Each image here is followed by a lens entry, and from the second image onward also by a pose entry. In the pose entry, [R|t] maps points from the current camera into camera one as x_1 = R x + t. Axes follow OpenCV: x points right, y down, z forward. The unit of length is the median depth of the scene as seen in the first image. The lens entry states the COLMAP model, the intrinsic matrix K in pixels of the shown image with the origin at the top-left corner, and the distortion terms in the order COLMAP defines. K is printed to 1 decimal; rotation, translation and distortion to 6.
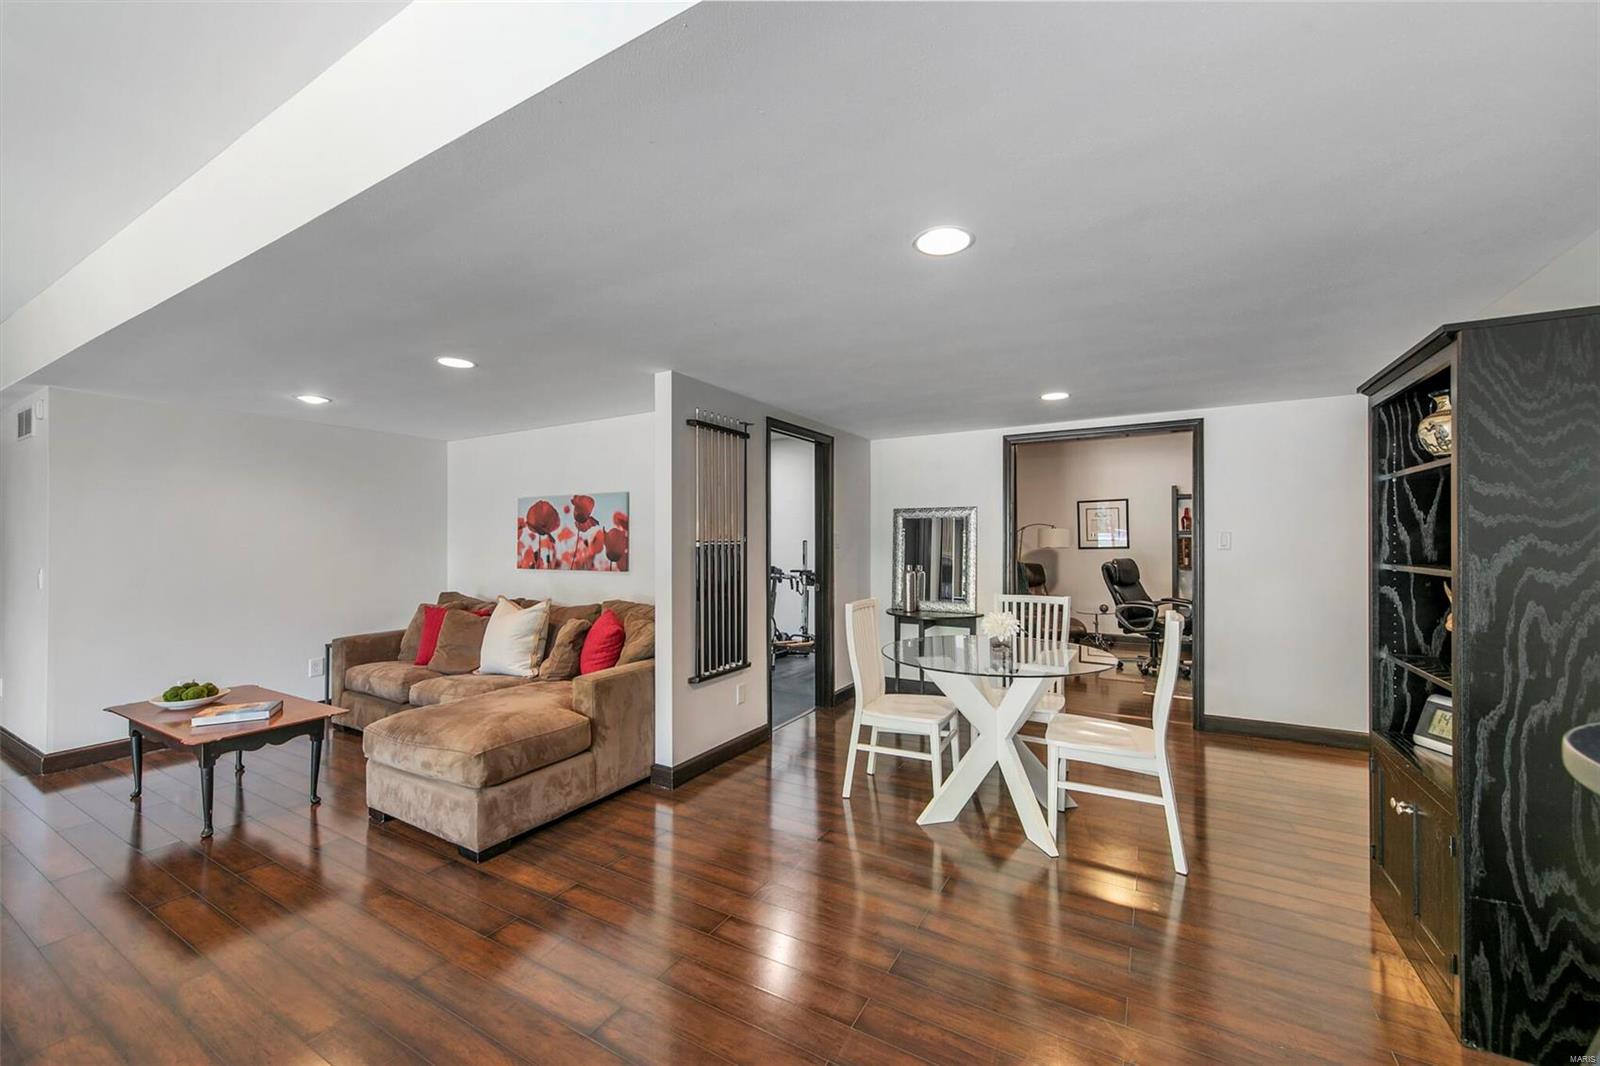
lens RADIAL K [[627.1, 0, 800.5], [0, 627.1, 536.0], [0, 0, 1]] dist [-0.001463, -0.000922]
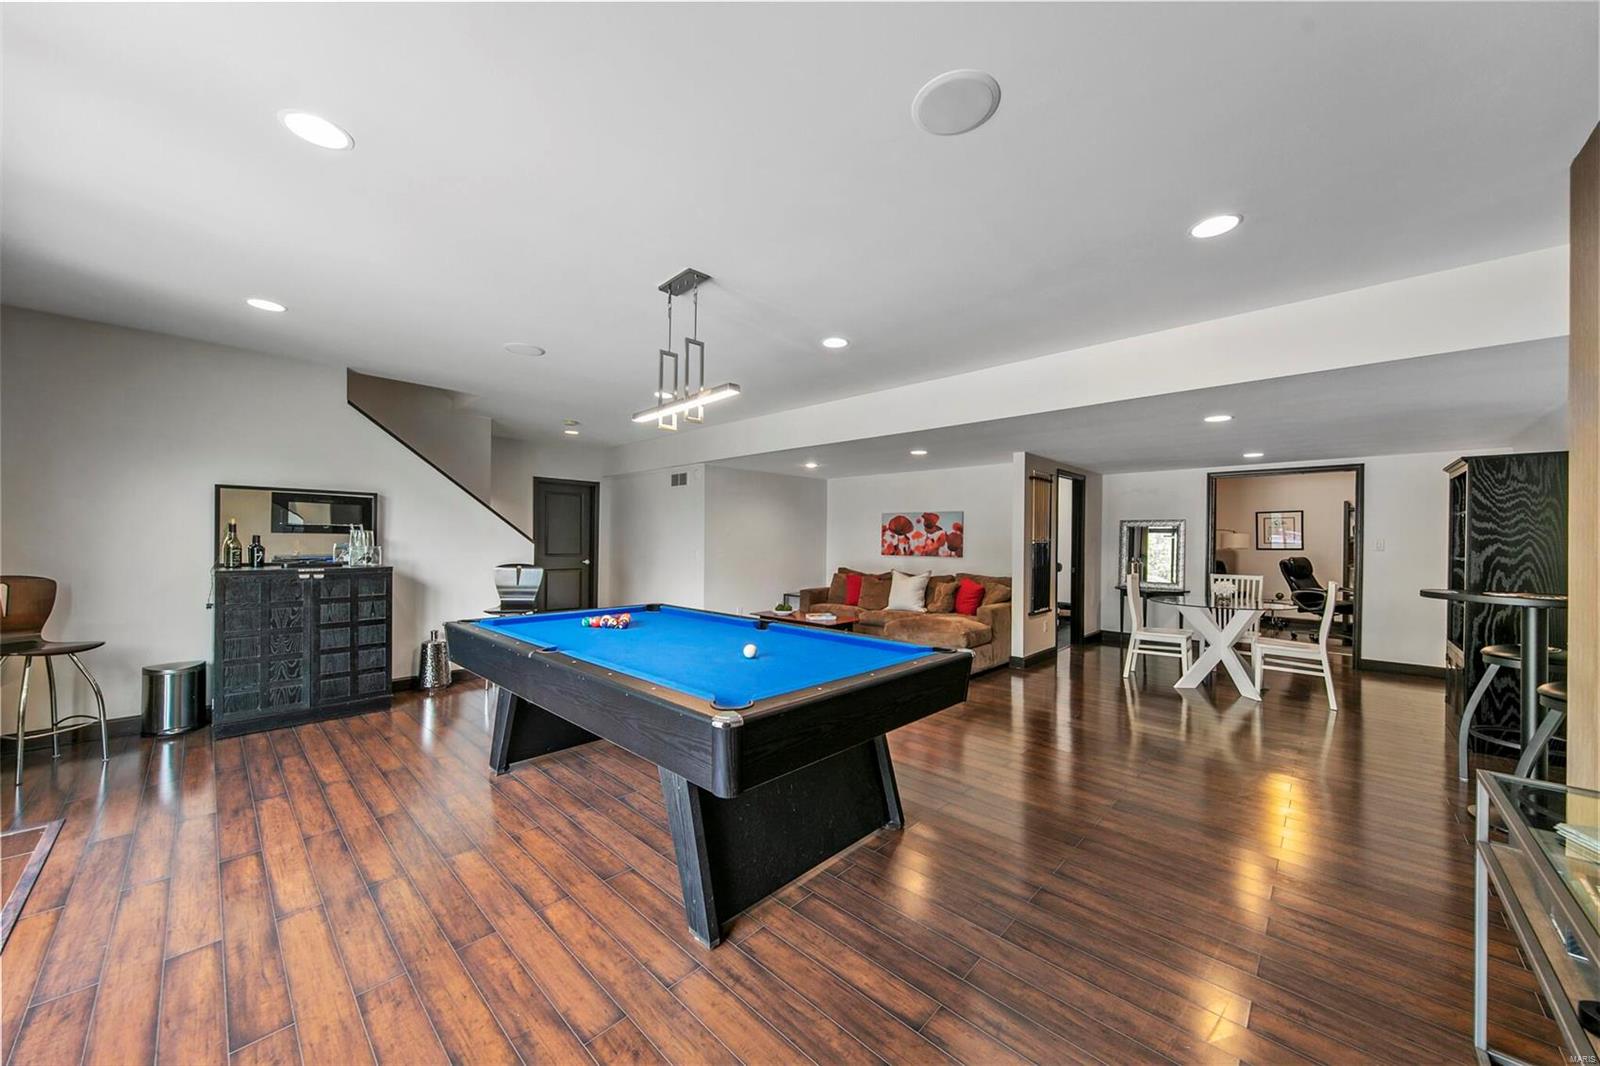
lens RADIAL K [[575.4, 0, 795.4], [0, 575.4, 538.9], [0, 0, 1]] dist [-0.000836, 0.000291]
pose [[0.971706, 0.011447, -0.235915, -0.367905], [-0.009393, 0.999908, 0.009829, -0.006074], [0.236006, -0.007335, 0.971724, -0.686627]]
